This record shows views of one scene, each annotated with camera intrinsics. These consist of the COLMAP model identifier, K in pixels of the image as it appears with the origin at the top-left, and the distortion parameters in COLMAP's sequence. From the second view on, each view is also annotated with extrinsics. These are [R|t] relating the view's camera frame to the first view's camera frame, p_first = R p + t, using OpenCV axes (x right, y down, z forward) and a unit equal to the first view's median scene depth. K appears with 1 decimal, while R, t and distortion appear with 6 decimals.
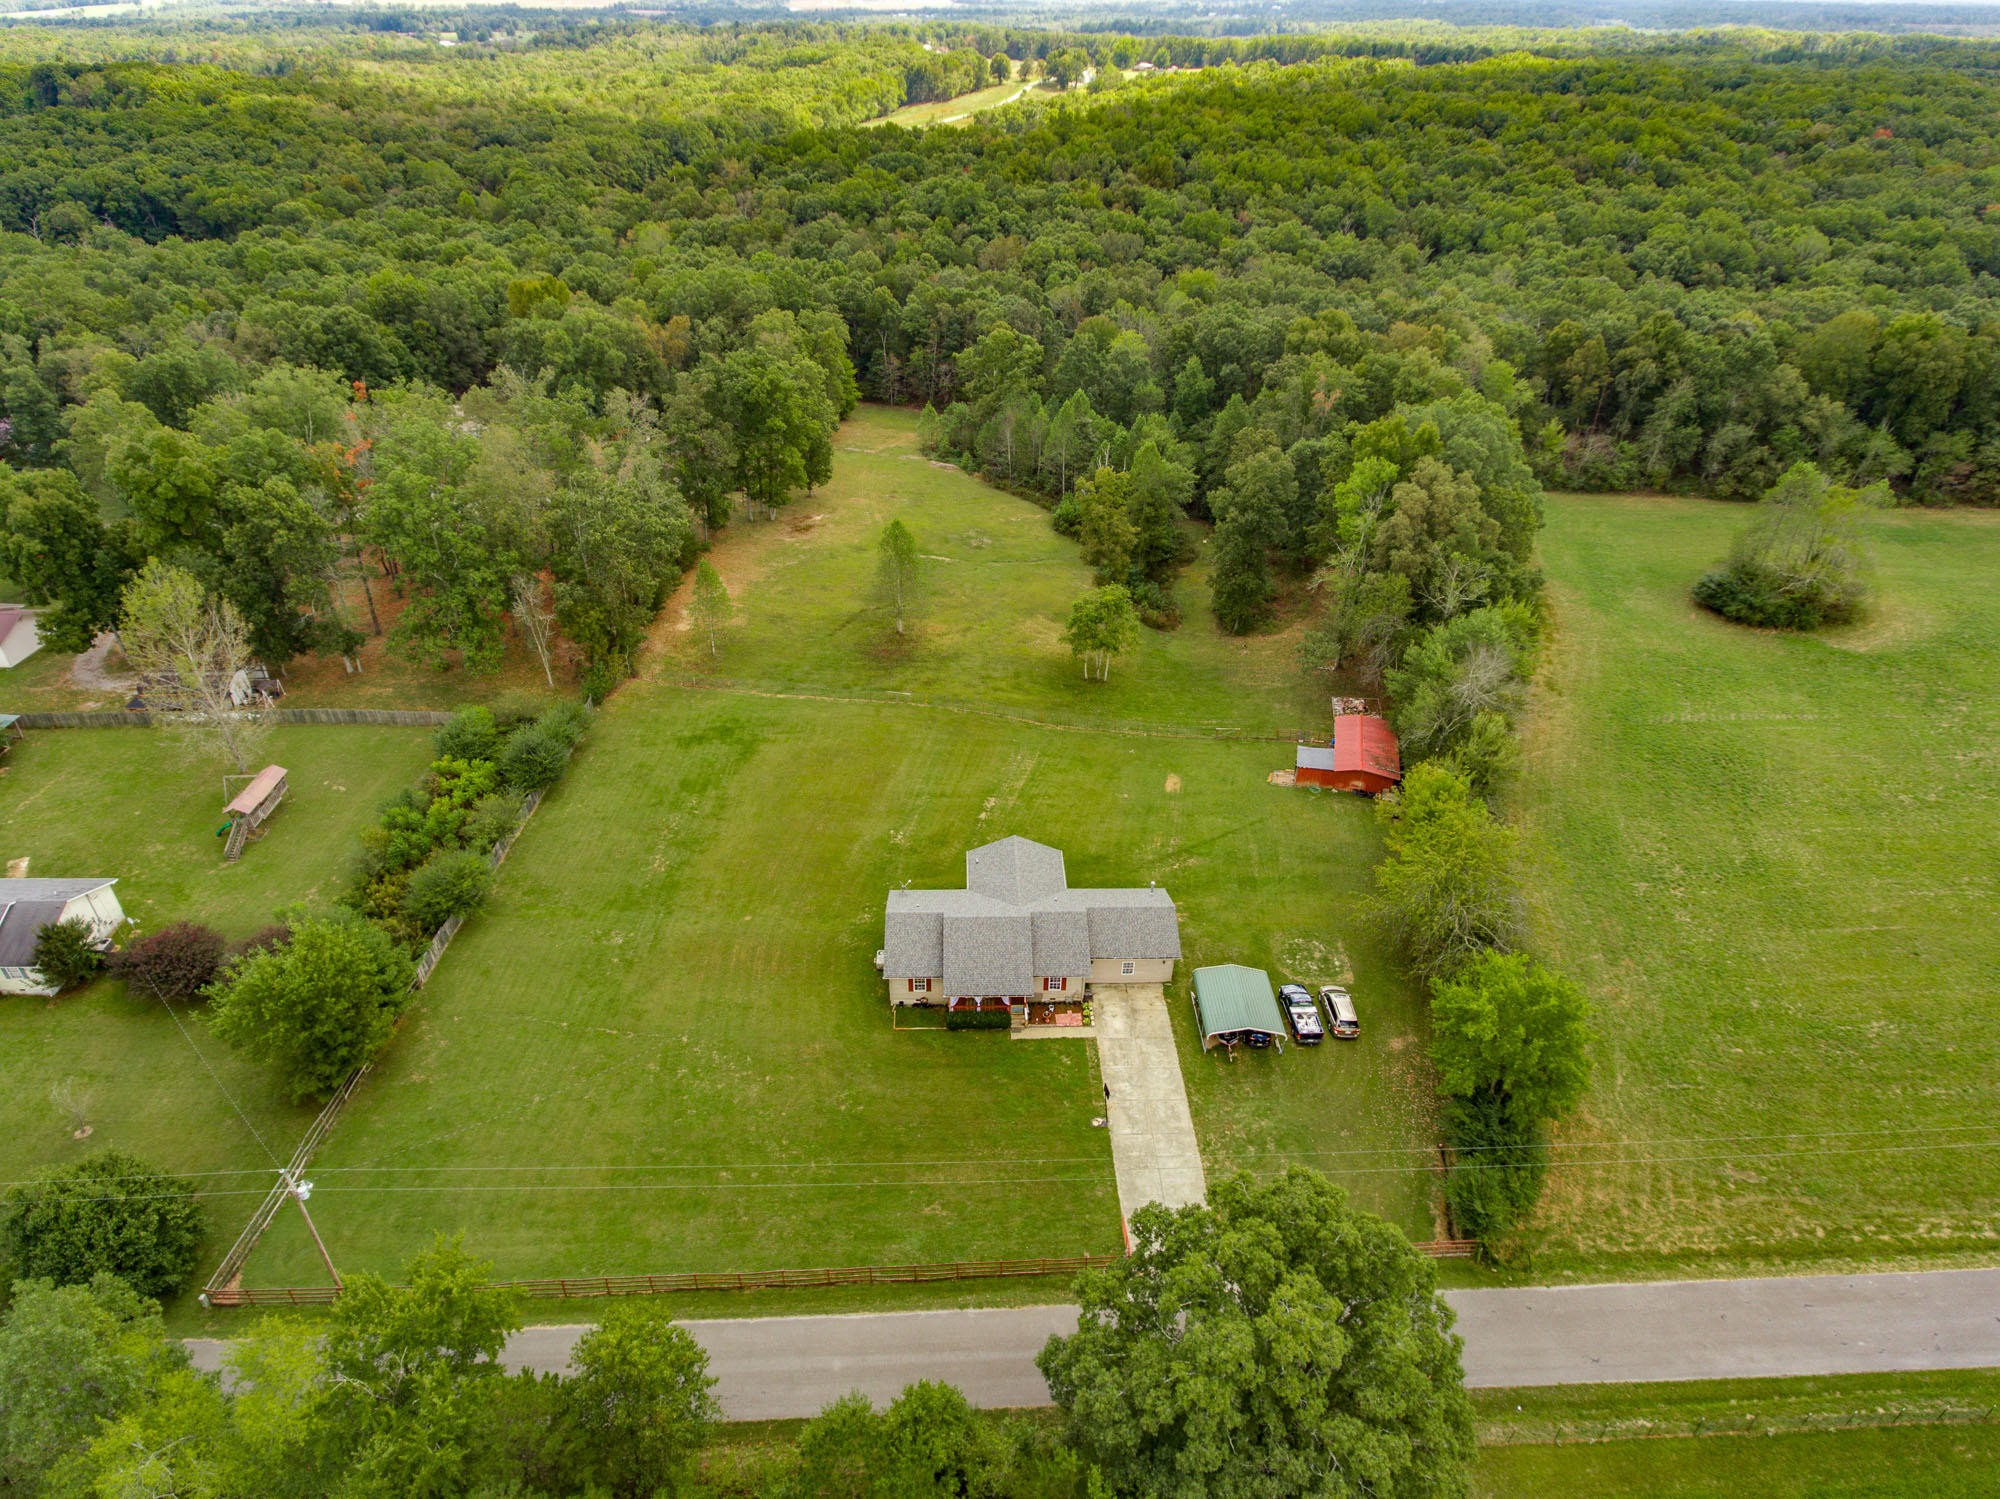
lens RADIAL K [[1195.9, 0, 1000.0], [0, 1195.9, 749.5], [0, 0, 1]] dist [0.003896, -0.003716]
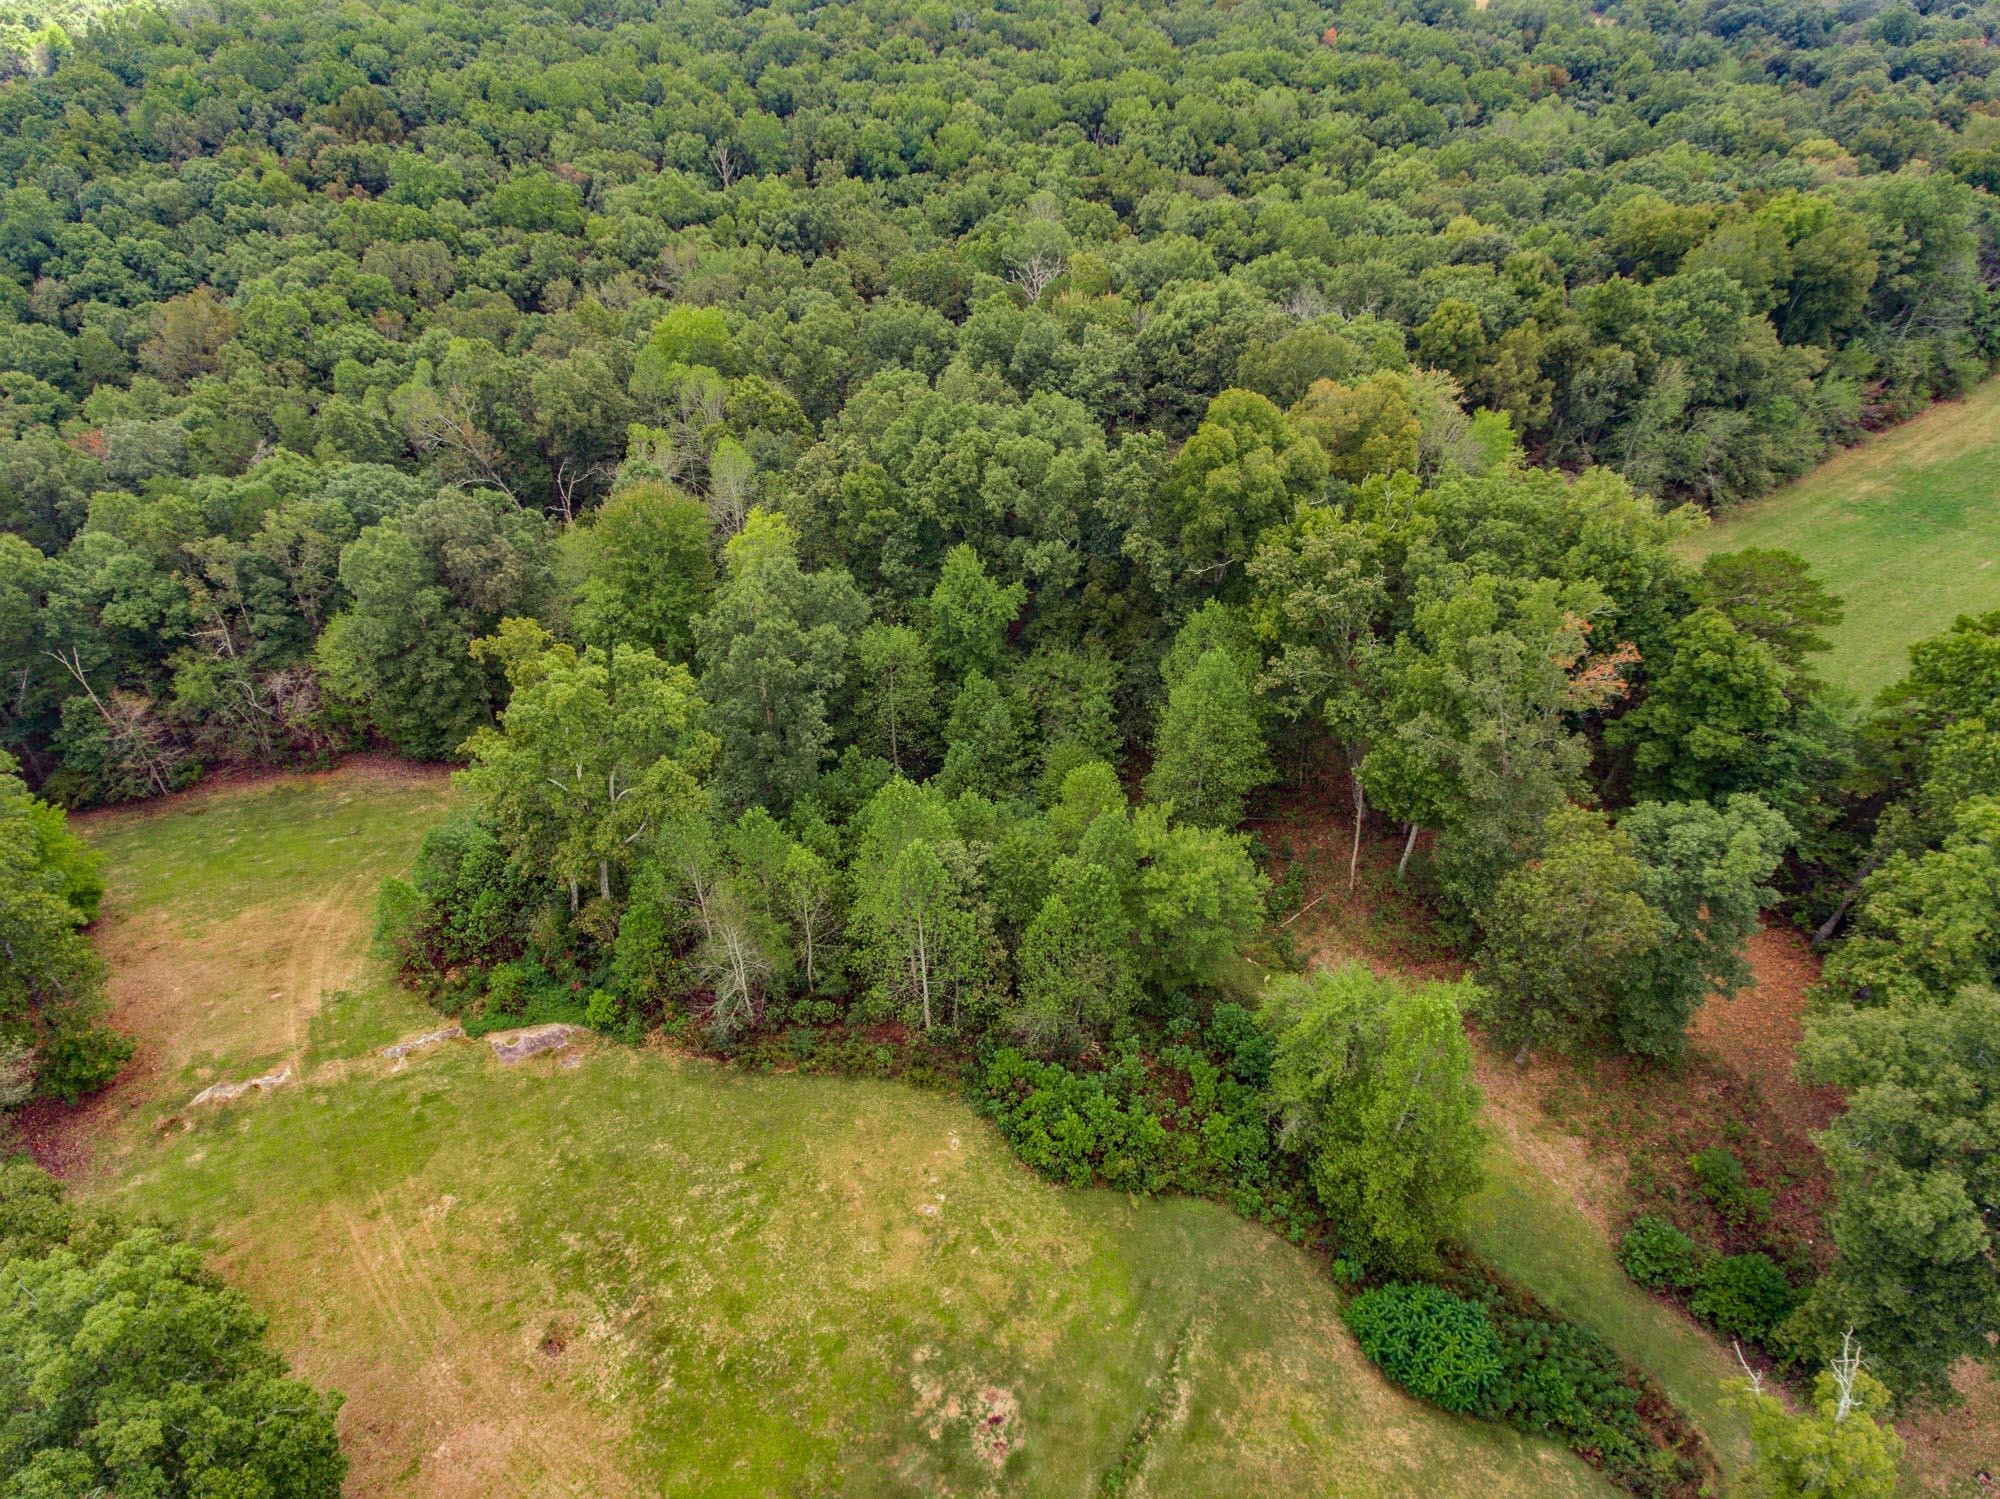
lens RADIAL K [[1195.9, 0, 1000.0], [0, 1195.9, 749.5], [0, 0, 1]] dist [0.003896, -0.003716]
pose [[0.754303, -0.411765, 0.511348, -0.158135], [0.365924, 0.910353, 0.193280, -0.583914], [-0.545093, 0.041323, 0.837357, 1.043251]]
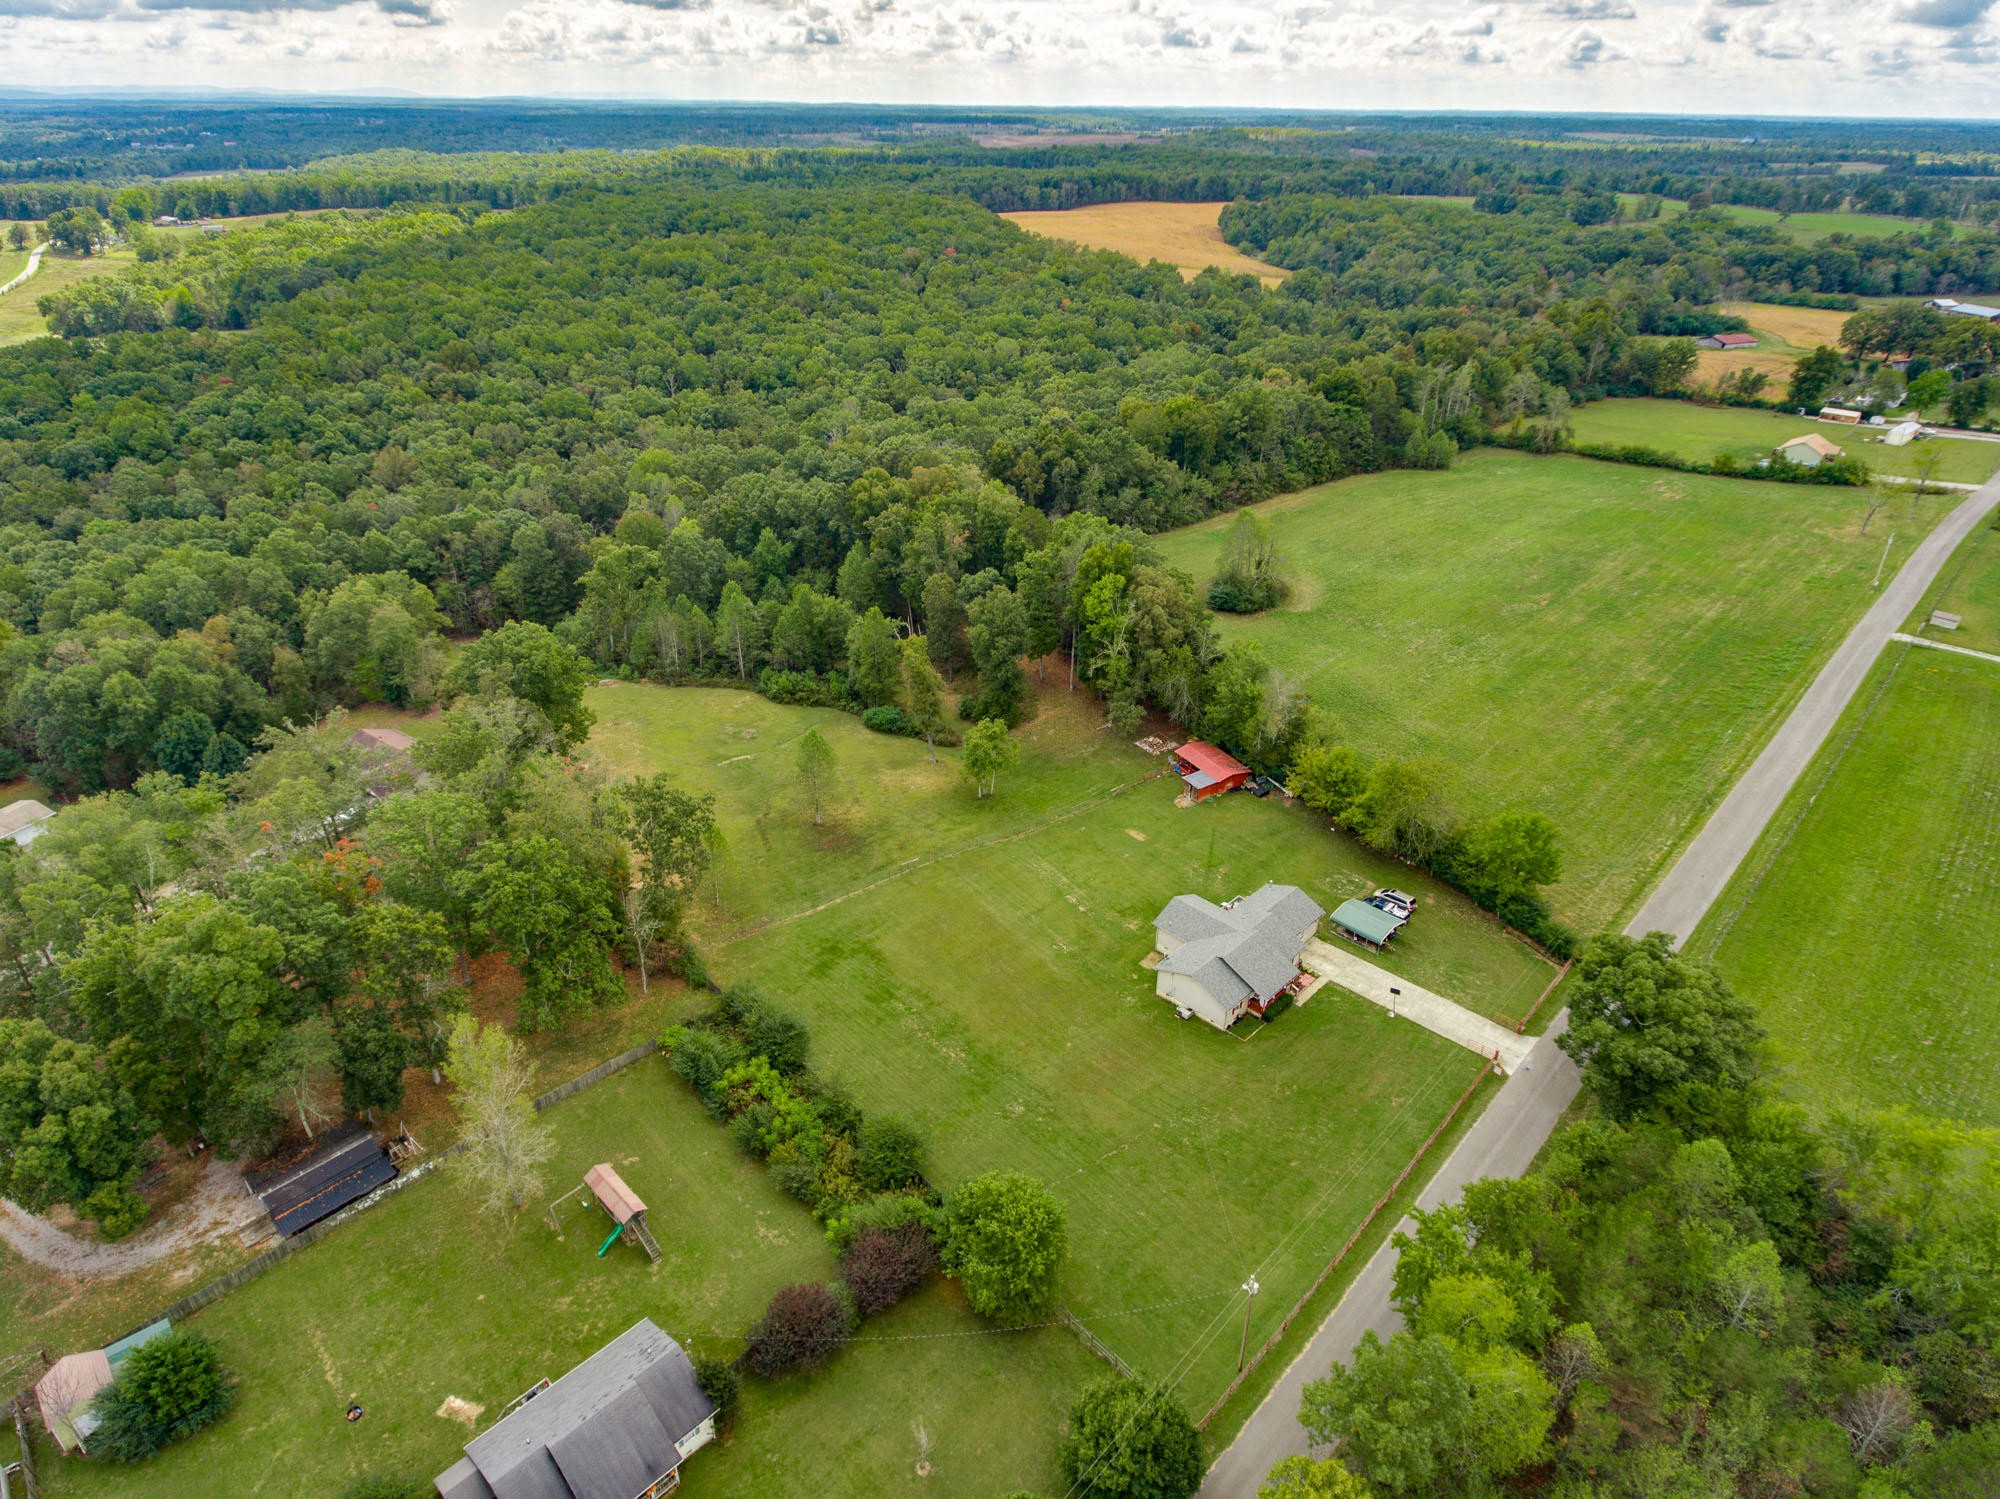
lens RADIAL K [[1195.9, 0, 1000.0], [0, 1195.9, 749.5], [0, 0, 1]] dist [0.003896, -0.003716]
pose [[0.717976, -0.342481, 0.605984, -0.765660], [0.380207, 0.922194, 0.070719, -0.218480], [-0.583055, 0.179624, 0.792327, -0.013537]]
